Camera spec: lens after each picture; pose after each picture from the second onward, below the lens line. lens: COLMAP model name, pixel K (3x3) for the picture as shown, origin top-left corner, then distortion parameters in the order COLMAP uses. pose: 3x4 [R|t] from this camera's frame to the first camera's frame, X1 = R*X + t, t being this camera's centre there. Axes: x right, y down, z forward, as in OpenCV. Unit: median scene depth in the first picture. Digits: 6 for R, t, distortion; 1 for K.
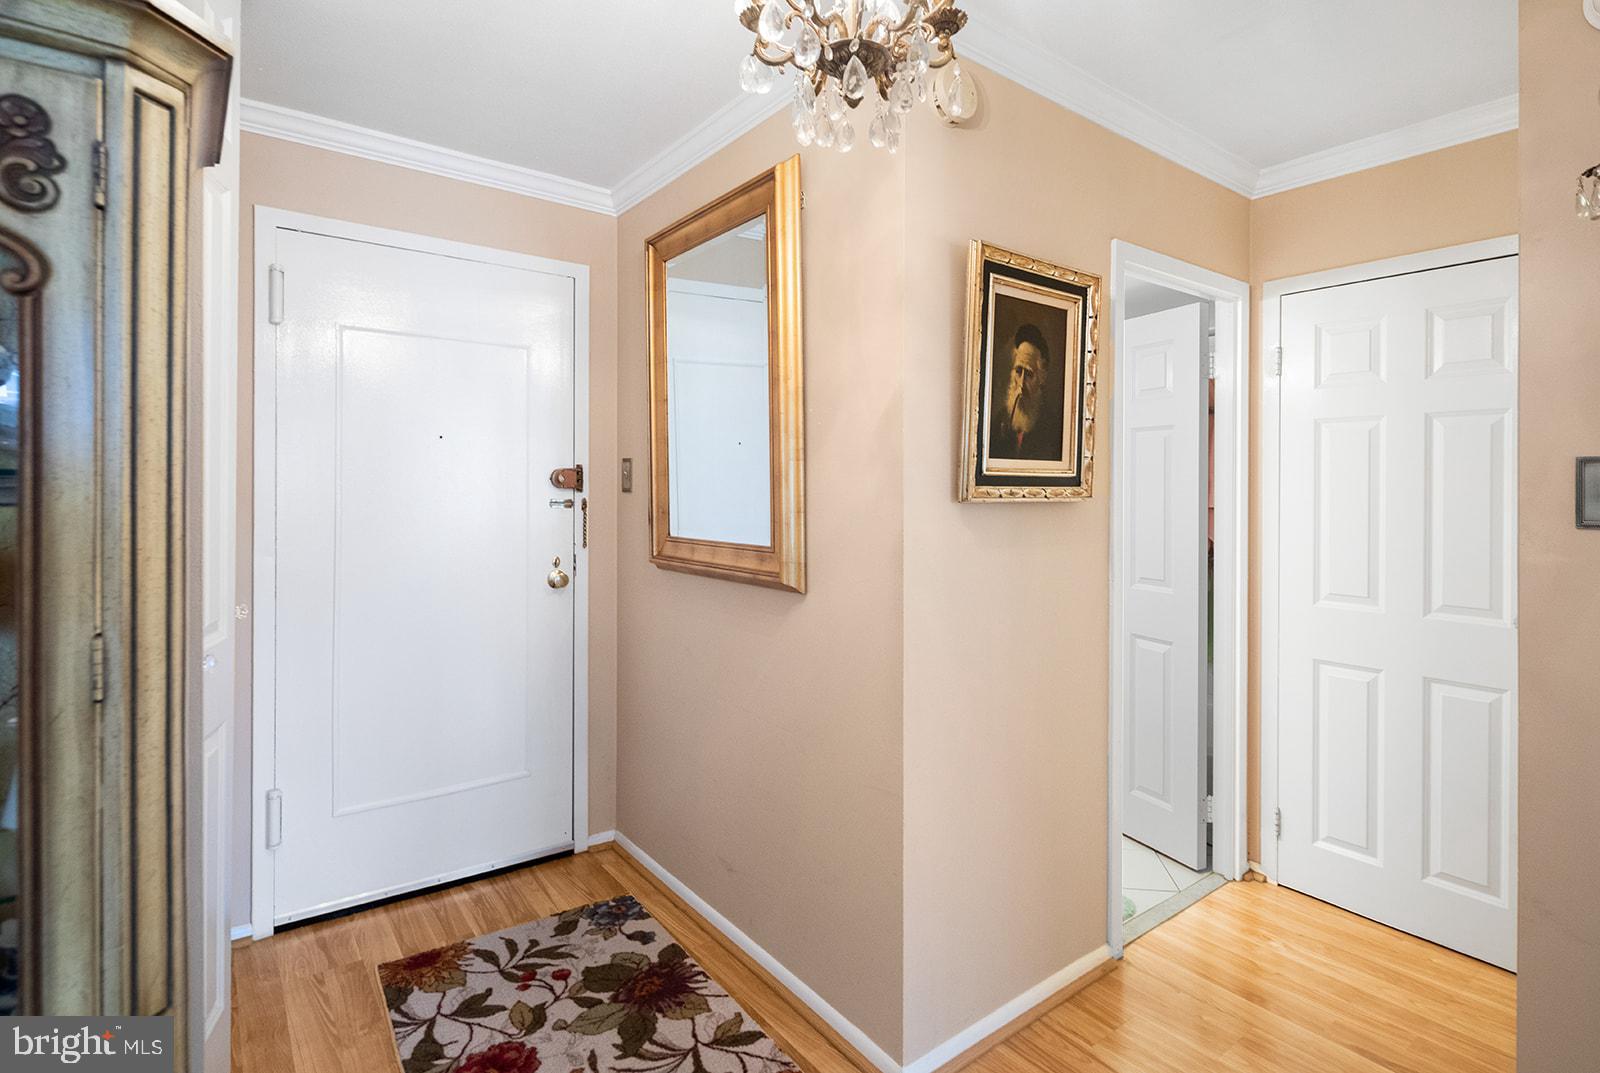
lens RADIAL K [[781.7, 0, 763.4], [0, 781.7, 480.9], [0, 0, 1]] dist [0.008421, -0.004081]
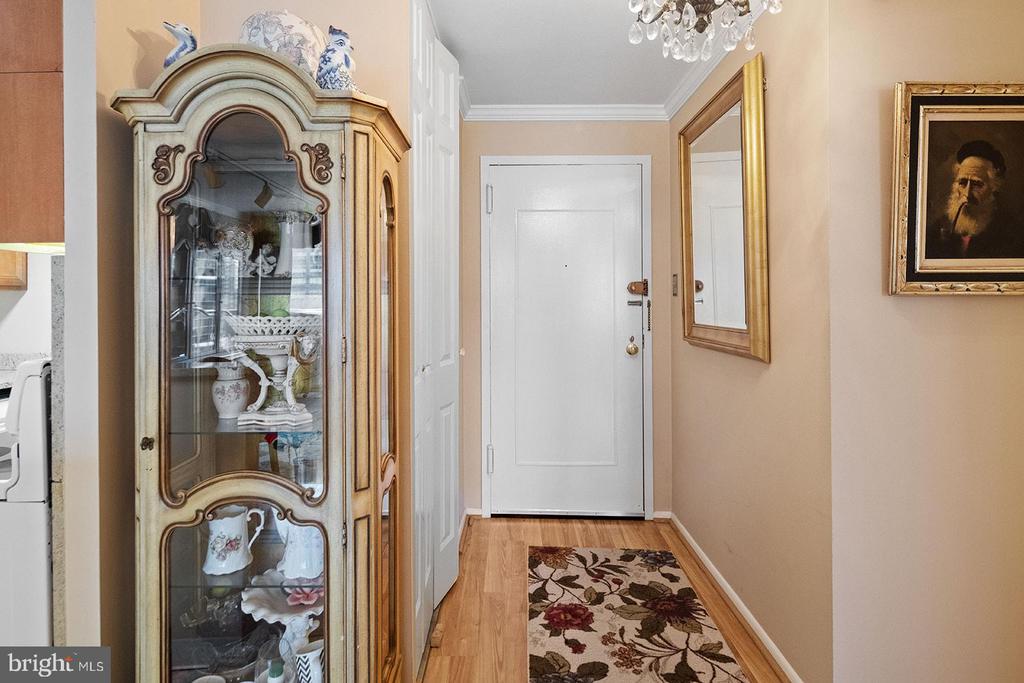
lens RADIAL K [[500.3, 0, 493.7], [0, 500.3, 294.3], [0, 0, 1]] dist [0.008421, -0.004081]
pose [[0.796864, -0.013188, -0.604015, 0.201443], [0.010281, 0.999913, -0.008267, 0.022774], [0.604071, 0.000378, 0.796930, -0.017502]]
